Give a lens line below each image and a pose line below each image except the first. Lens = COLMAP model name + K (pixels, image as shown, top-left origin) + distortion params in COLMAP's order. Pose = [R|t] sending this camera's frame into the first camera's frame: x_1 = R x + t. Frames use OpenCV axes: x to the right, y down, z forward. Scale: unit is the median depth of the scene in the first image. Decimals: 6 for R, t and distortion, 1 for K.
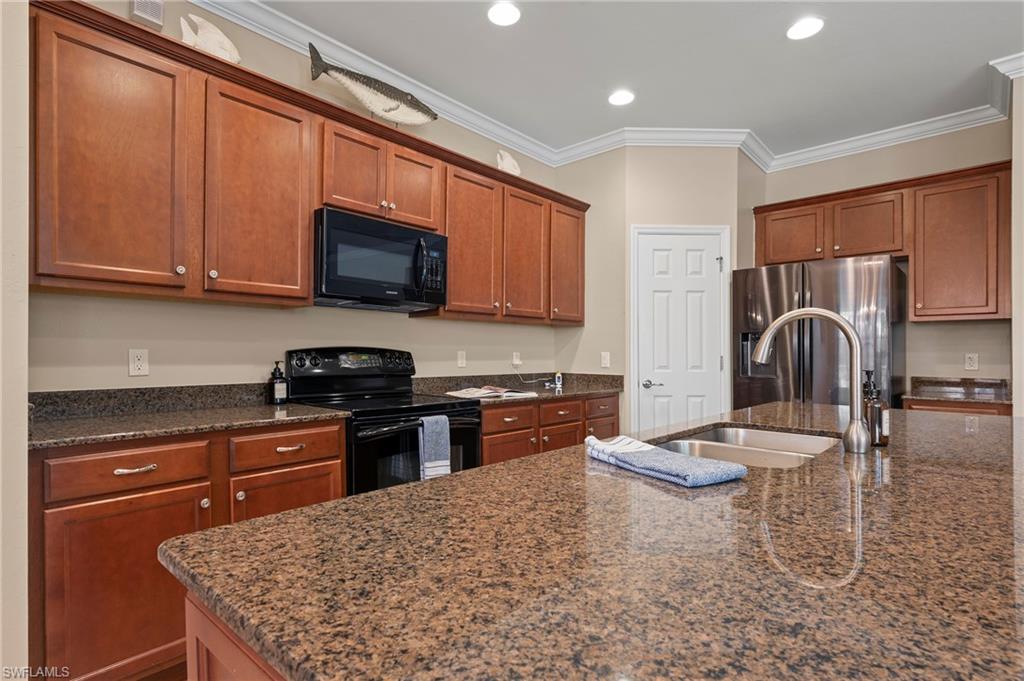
lens RADIAL K [[515.6, 0, 491.7], [0, 515.6, 349.3], [0, 0, 1]] dist [-0.004063, -0.000565]
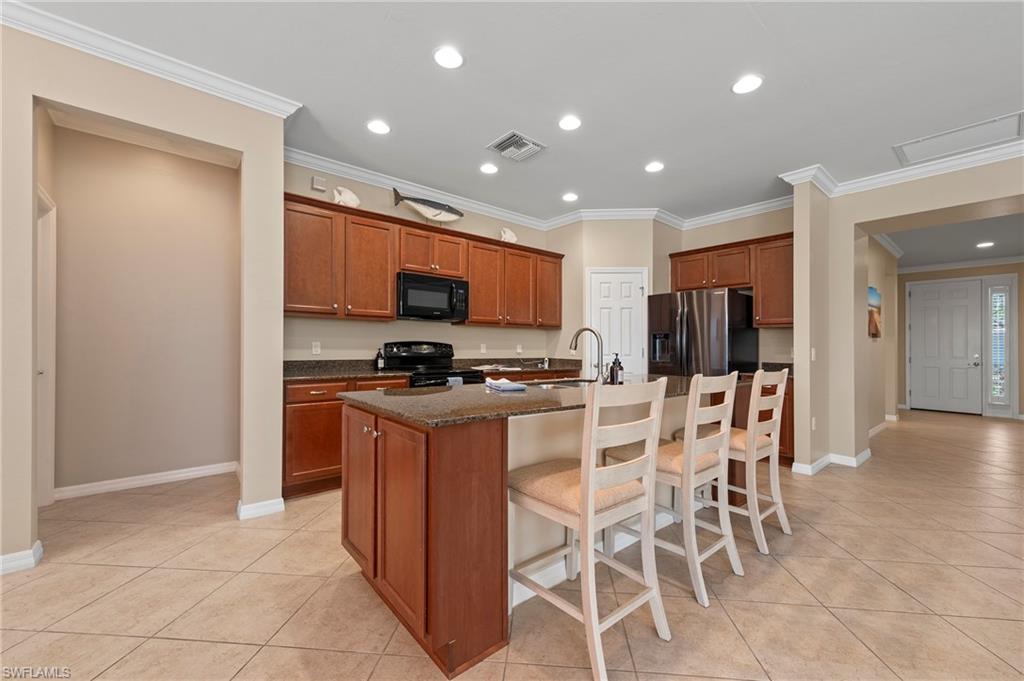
lens RADIAL K [[407.9, 0, 492.7], [0, 407.9, 353.9], [0, 0, 1]] dist [-0.000248, -0.001017]
pose [[0.986625, 0.010841, -0.162643, 0.240061], [-0.006698, 0.999640, 0.025999, 0.000383], [0.162867, -0.024562, 0.986342, -0.427224]]
